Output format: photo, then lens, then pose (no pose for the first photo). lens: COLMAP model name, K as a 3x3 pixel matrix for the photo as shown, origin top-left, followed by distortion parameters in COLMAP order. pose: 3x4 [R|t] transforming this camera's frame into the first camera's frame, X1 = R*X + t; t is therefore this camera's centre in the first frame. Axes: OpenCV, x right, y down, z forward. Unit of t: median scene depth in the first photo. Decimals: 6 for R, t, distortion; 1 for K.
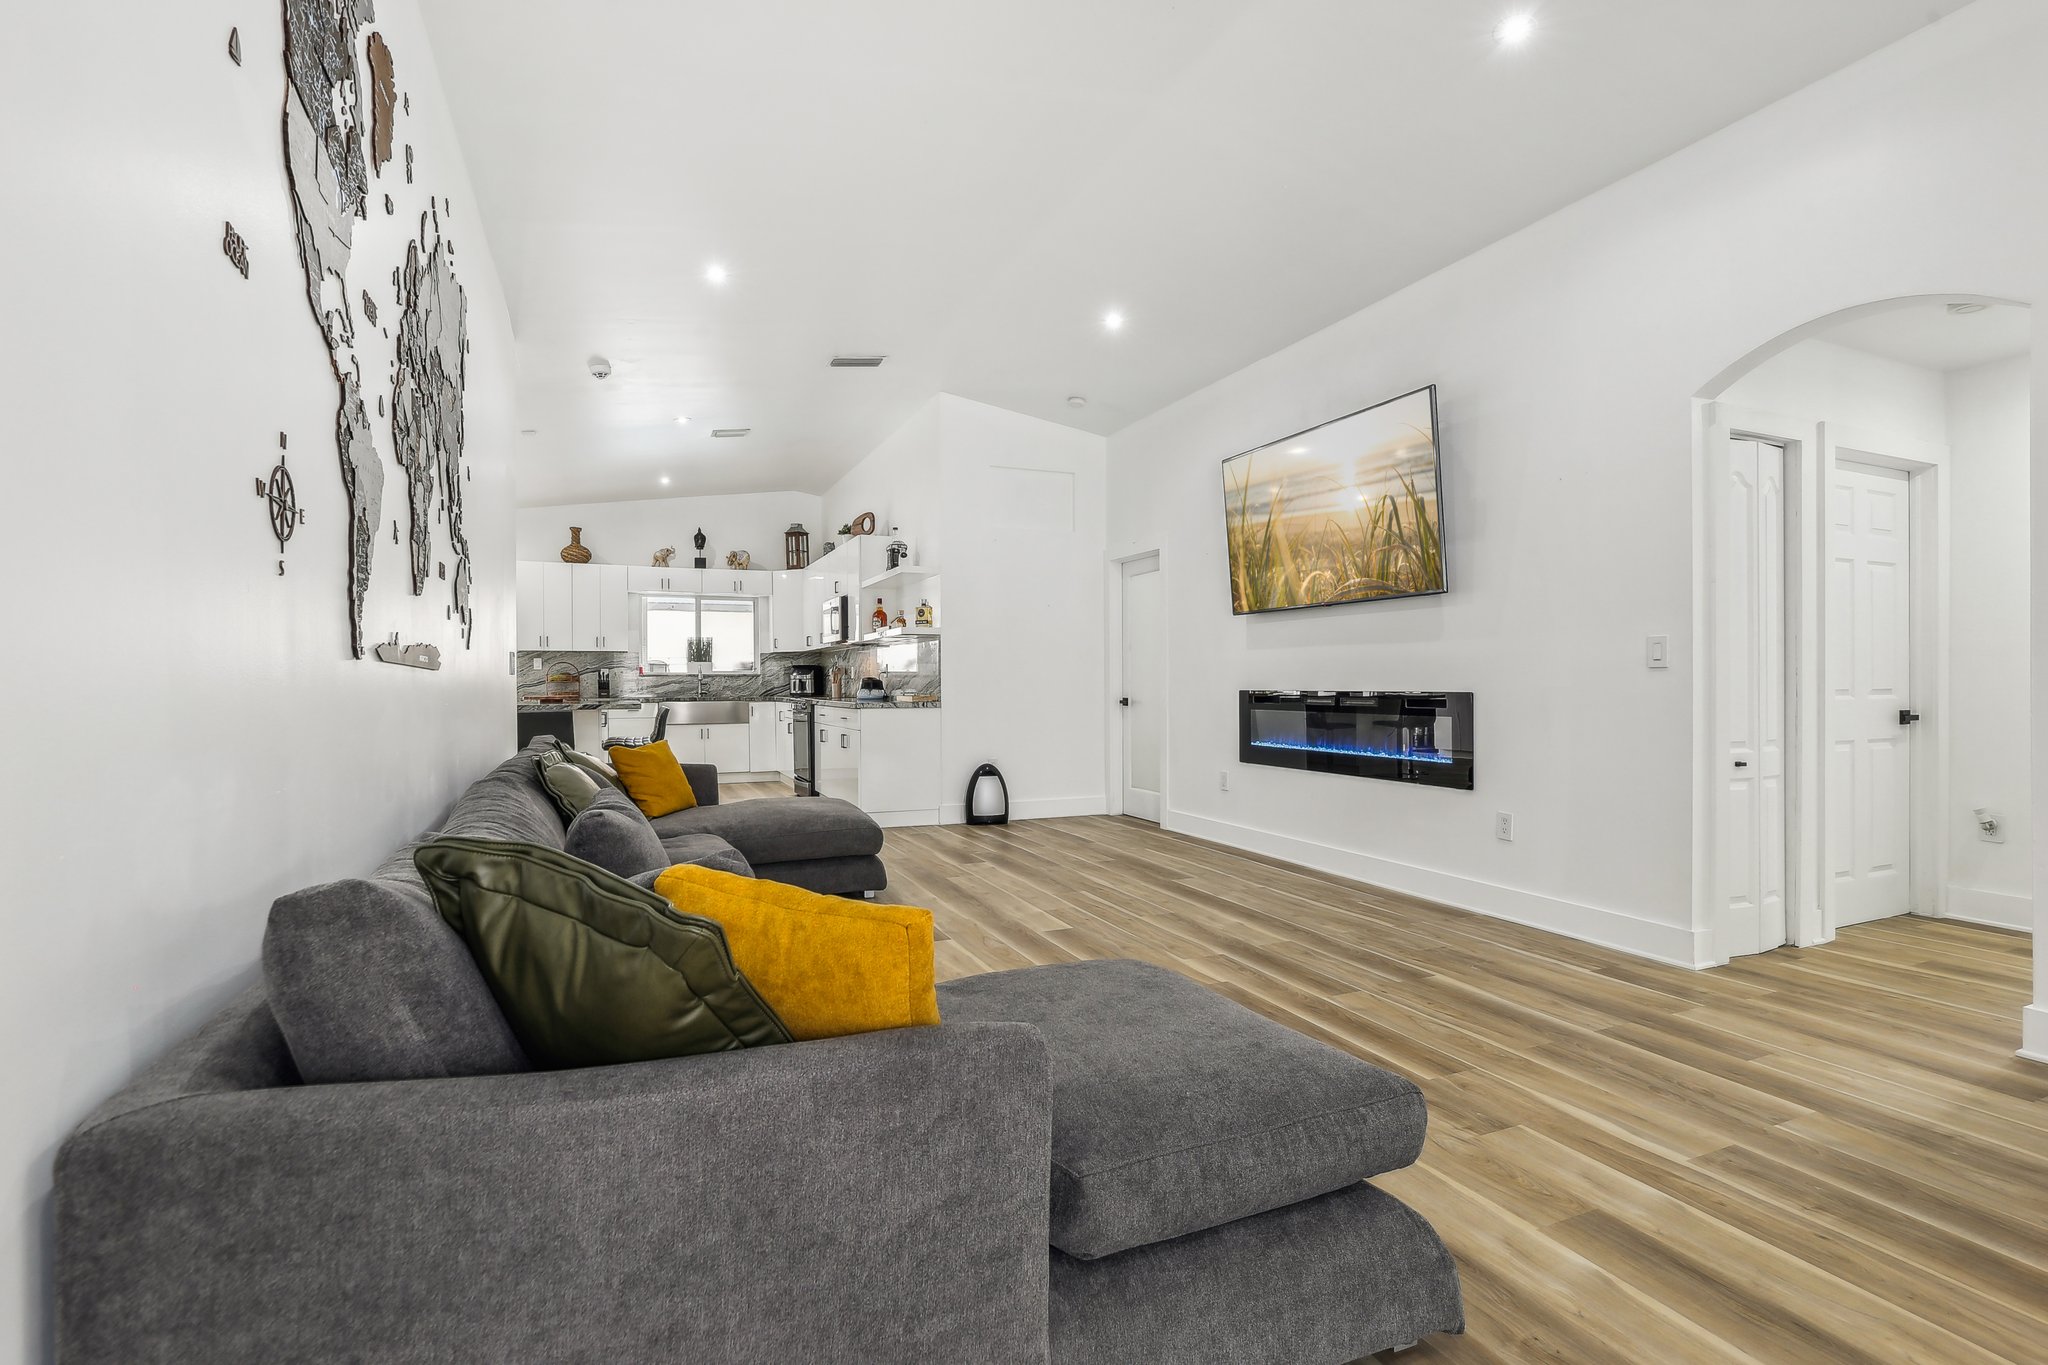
lens RADIAL K [[951.4, 0, 1052.9], [0, 951.4, 676.6], [0, 0, 1]] dist [-0.012506, 0.001445]
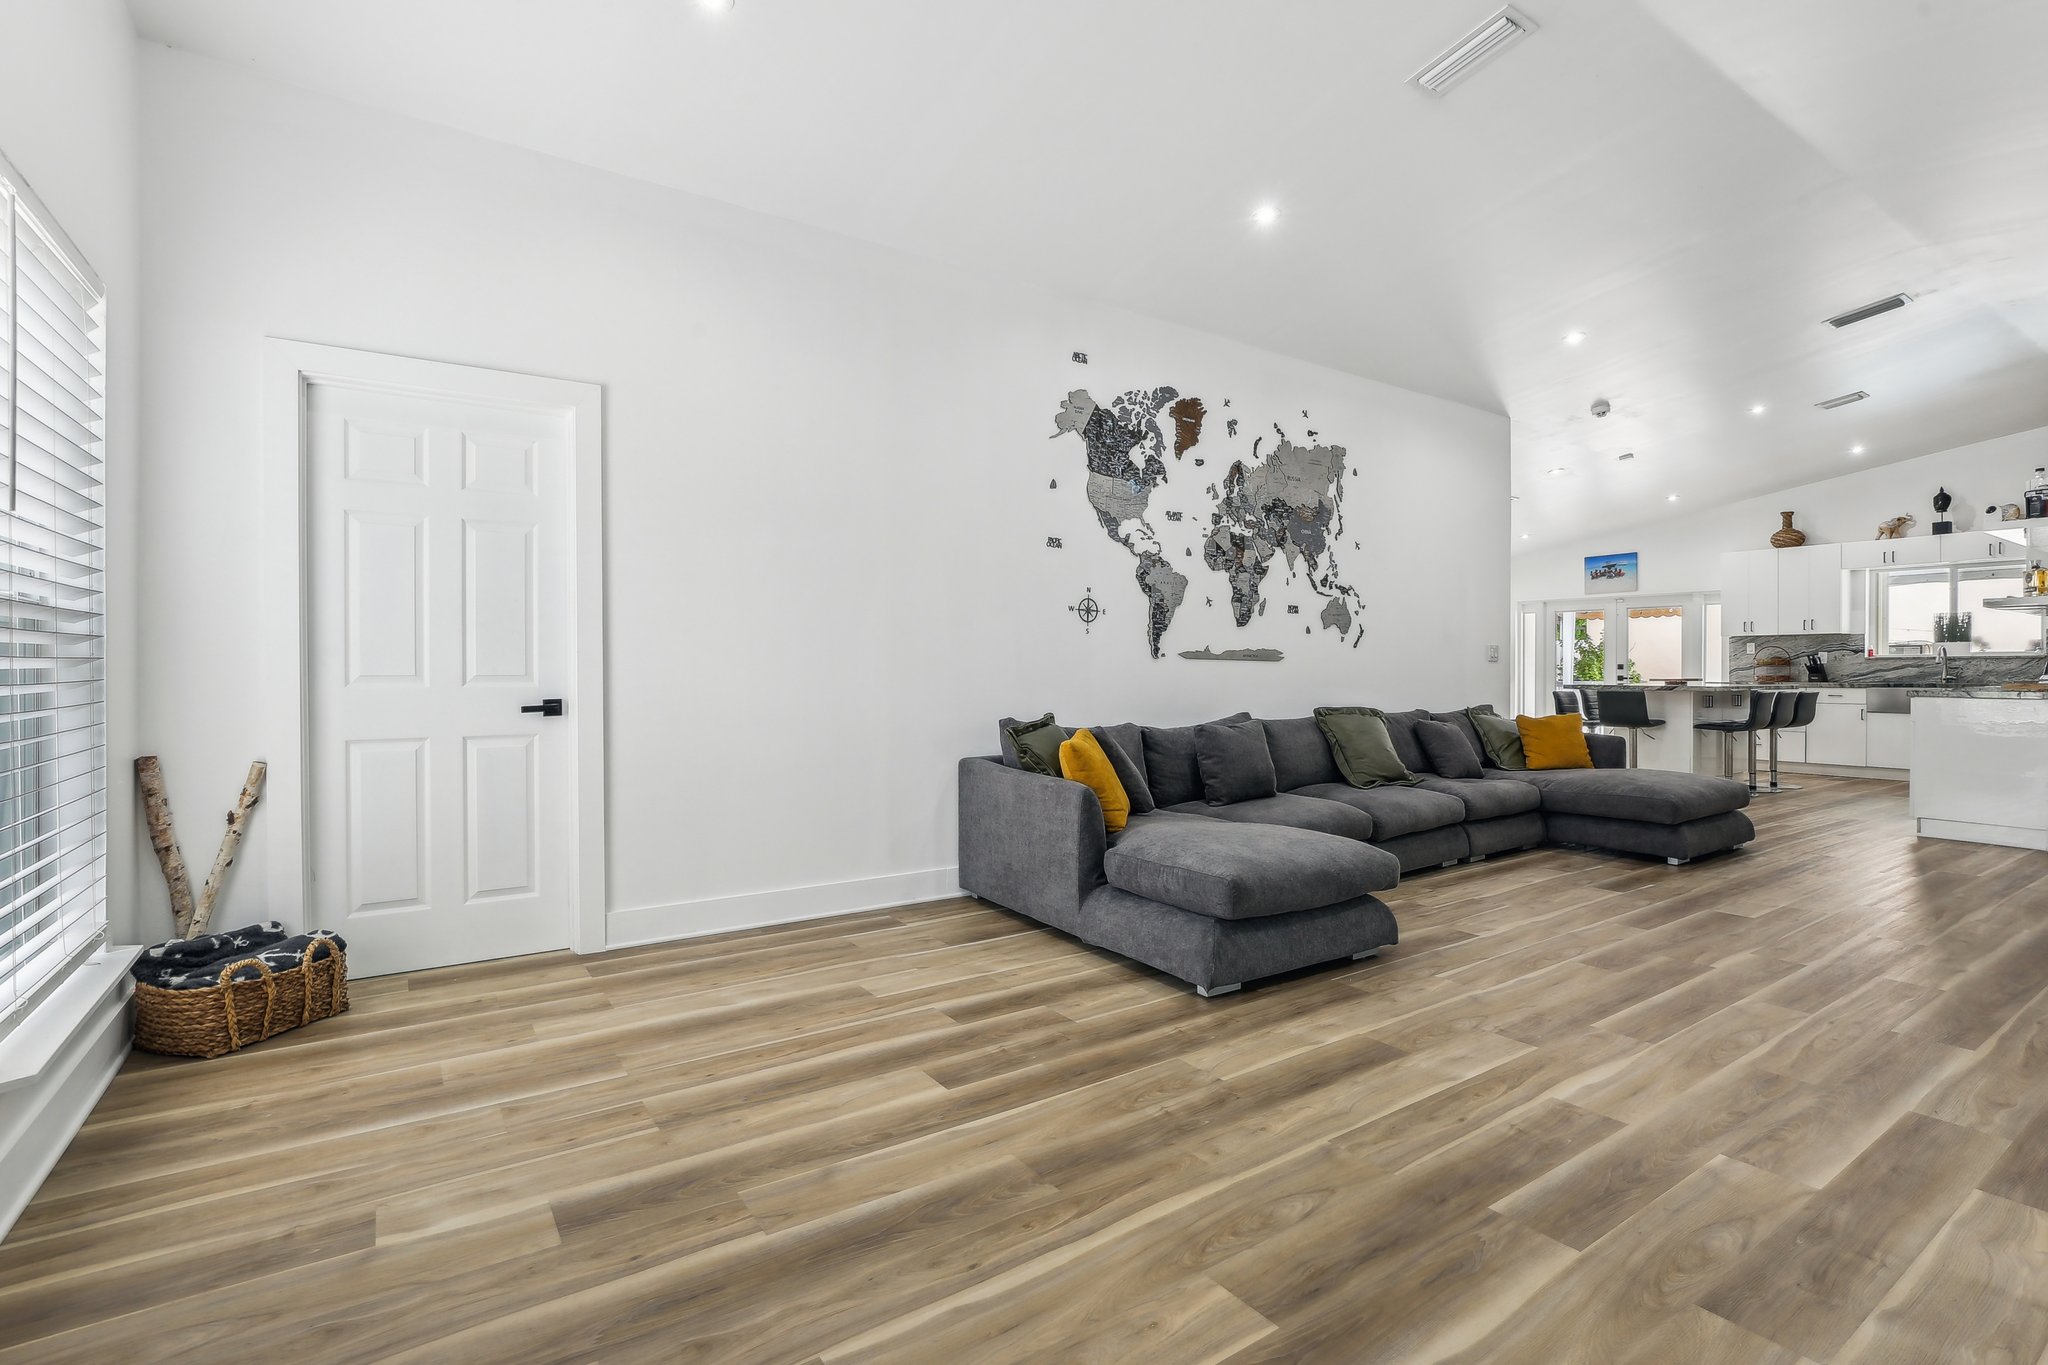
lens RADIAL K [[951.4, 0, 1052.9], [0, 951.4, 676.6], [0, 0, 1]] dist [-0.012506, 0.001445]
pose [[0.196331, 0.010671, -0.980480, 0.333468], [0.008117, 0.999889, 0.012508, -0.001630], [0.980504, -0.010414, 0.196222, 0.039814]]
